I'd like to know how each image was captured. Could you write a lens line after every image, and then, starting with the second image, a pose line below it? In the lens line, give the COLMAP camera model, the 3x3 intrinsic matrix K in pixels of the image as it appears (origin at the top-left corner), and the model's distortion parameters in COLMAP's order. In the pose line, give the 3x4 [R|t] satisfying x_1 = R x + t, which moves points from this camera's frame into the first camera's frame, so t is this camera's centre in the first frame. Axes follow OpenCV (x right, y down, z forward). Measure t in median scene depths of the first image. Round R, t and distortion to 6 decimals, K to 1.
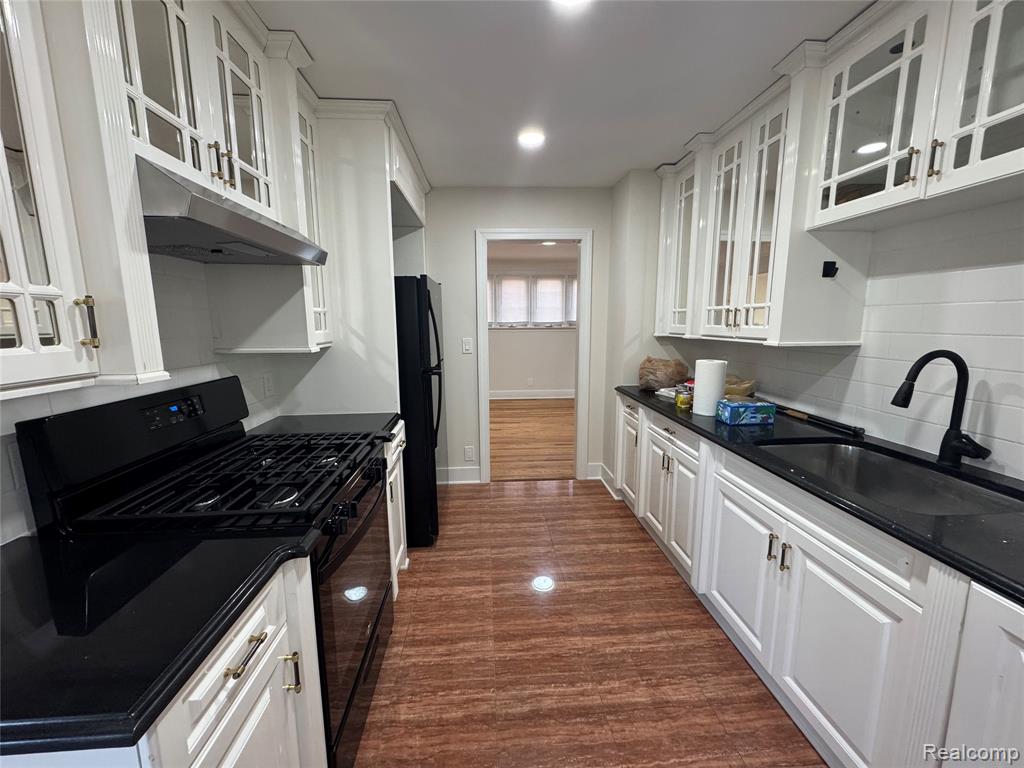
lens RADIAL K [[407.6, 0, 512.0], [0, 407.6, 384.0], [0, 0, 1]] dist [0.000089, -0.000123]
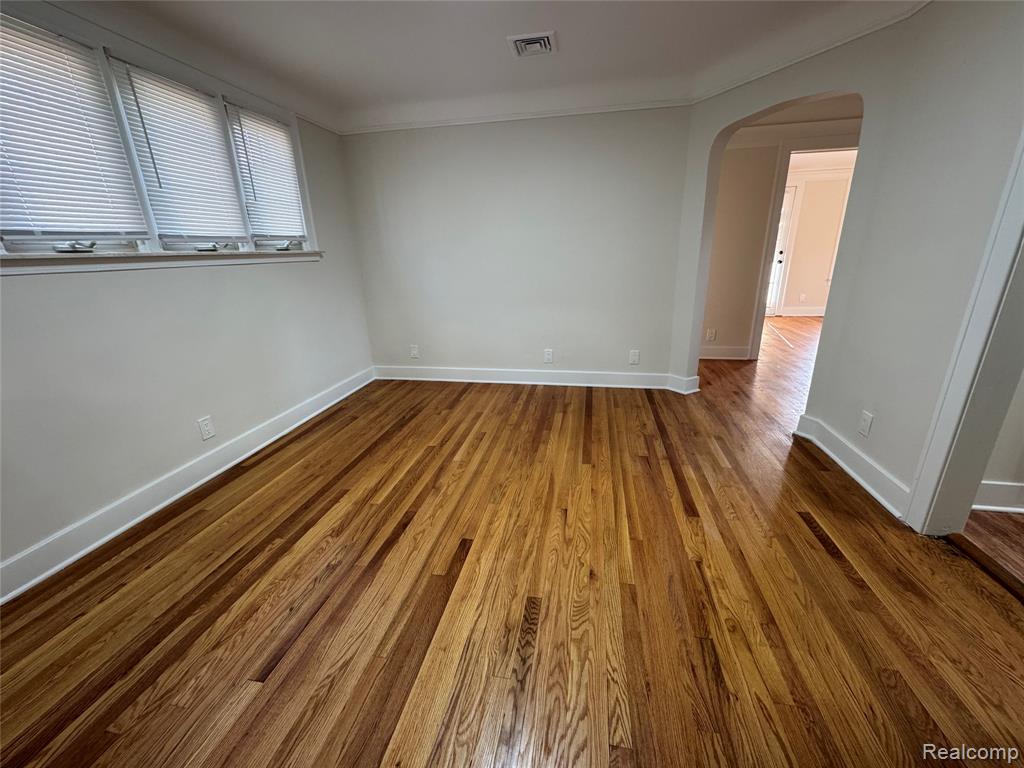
lens RADIAL K [[407.6, 0, 512.0], [0, 407.6, 384.0], [0, 0, 1]] dist [0.000089, -0.000123]
pose [[0.246211, -0.305576, 0.919785, -0.633065], [0.173496, 0.947565, 0.268364, -0.283881], [-0.953561, 0.093505, 0.286317, 2.294686]]
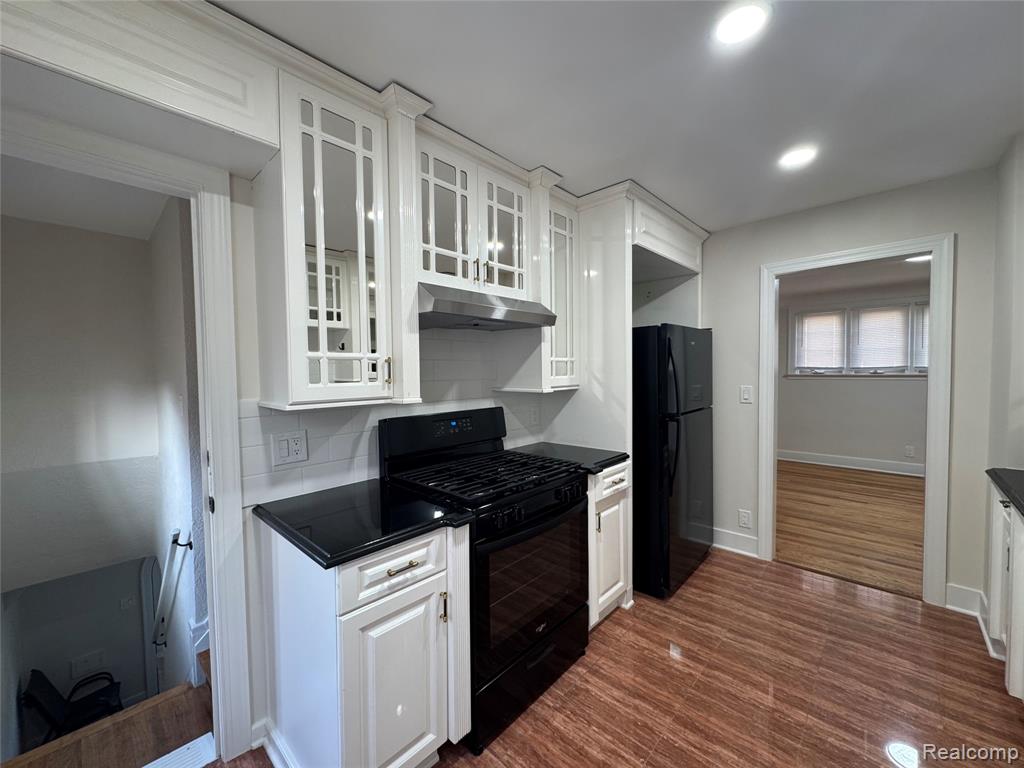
lens RADIAL K [[407.6, 0, 512.0], [0, 407.6, 384.0], [0, 0, 1]] dist [0.000089, -0.000123]
pose [[0.683710, 0.020845, -0.729456, 0.298357], [-0.103074, 0.992329, -0.068253, -0.004953], [0.722438, 0.121853, 0.680614, 0.035554]]
